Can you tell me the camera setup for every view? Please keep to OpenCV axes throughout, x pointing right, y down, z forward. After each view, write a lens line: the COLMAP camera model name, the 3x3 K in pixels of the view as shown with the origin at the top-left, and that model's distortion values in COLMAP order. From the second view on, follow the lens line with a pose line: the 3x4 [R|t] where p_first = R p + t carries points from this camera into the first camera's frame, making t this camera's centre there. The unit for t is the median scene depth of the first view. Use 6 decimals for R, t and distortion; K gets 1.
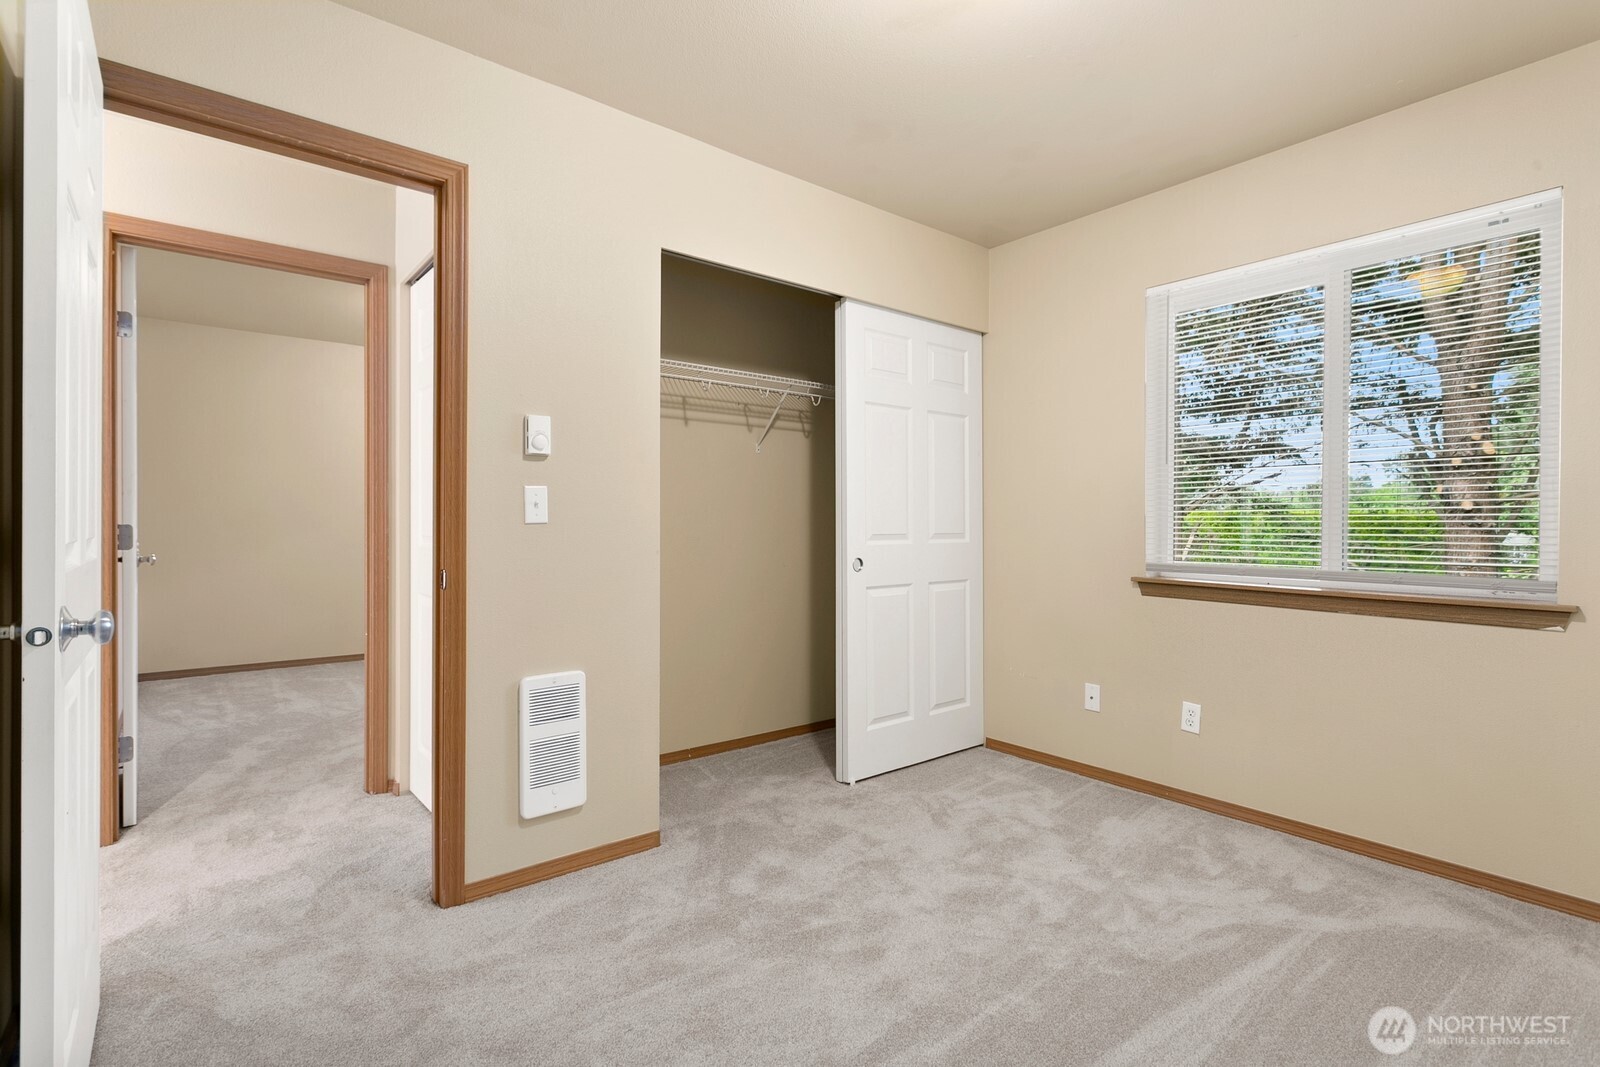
lens RADIAL K [[751.9, 0, 795.5], [0, 751.9, 531.5], [0, 0, 1]] dist [0.000530, 0.000459]
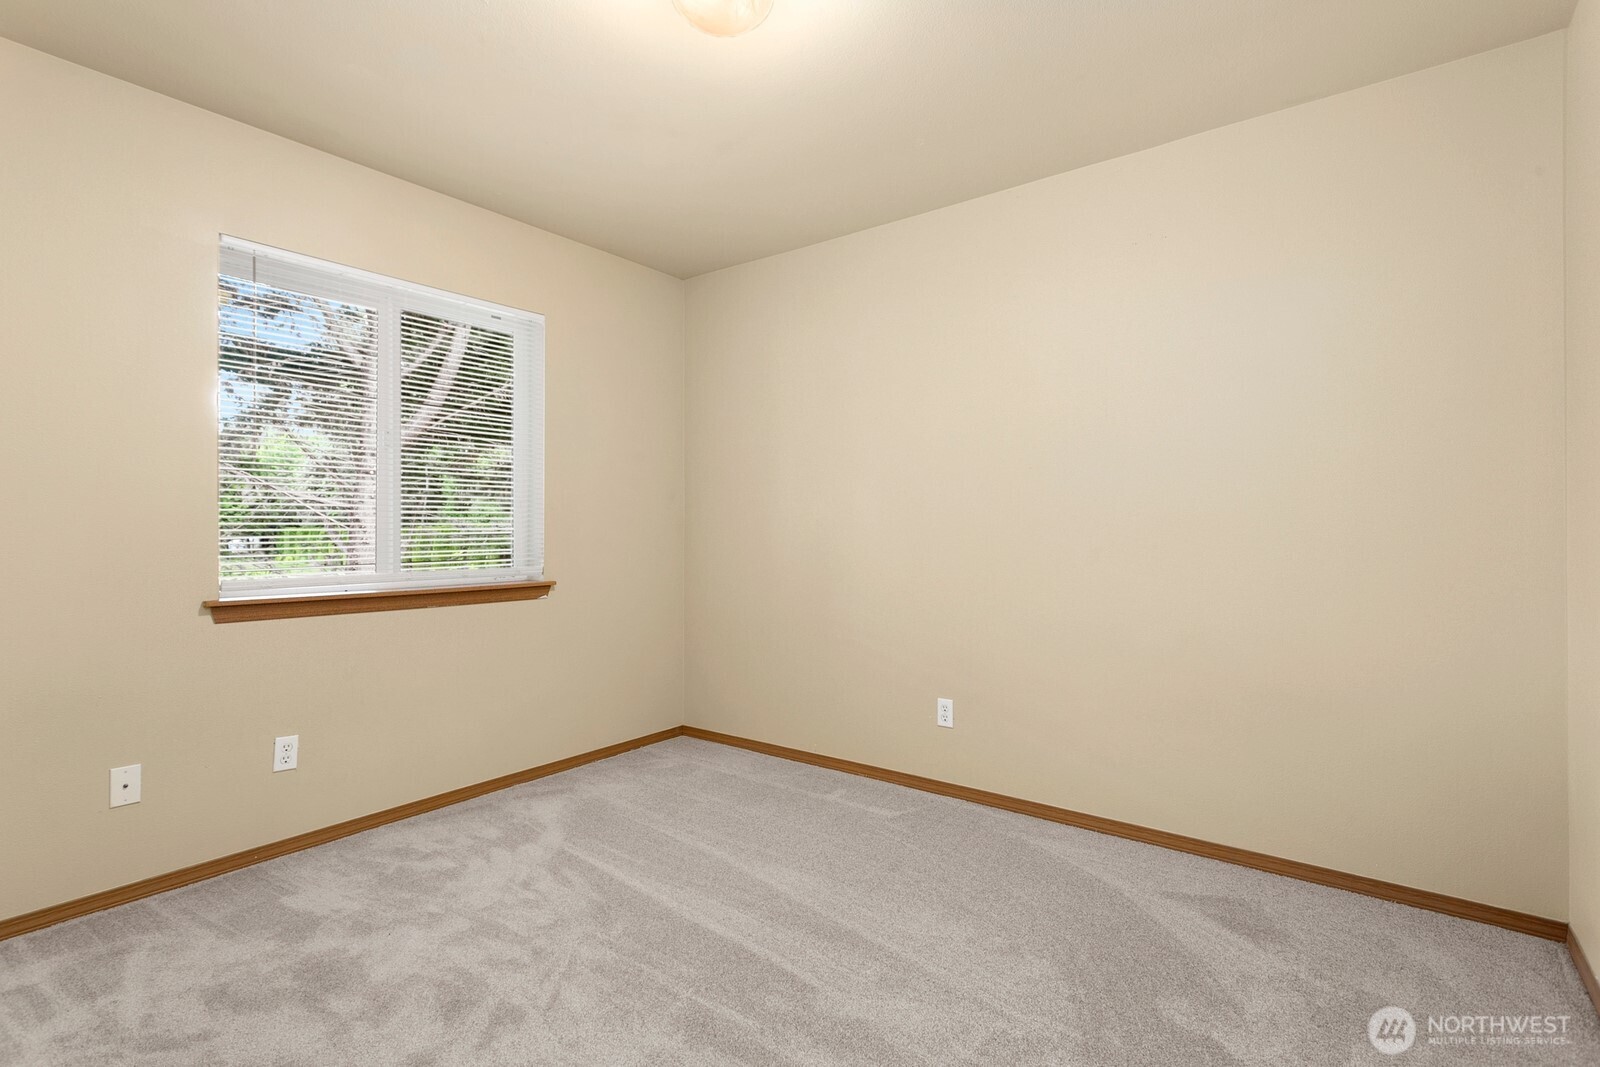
lens RADIAL K [[751.9, 0, 795.5], [0, 751.9, 531.5], [0, 0, 1]] dist [0.000530, 0.000459]
pose [[-0.239092, -0.007886, 0.970965, -0.523141], [0.011037, 0.999880, 0.010839, -0.014988], [-0.970934, 0.013308, -0.238976, 0.712285]]
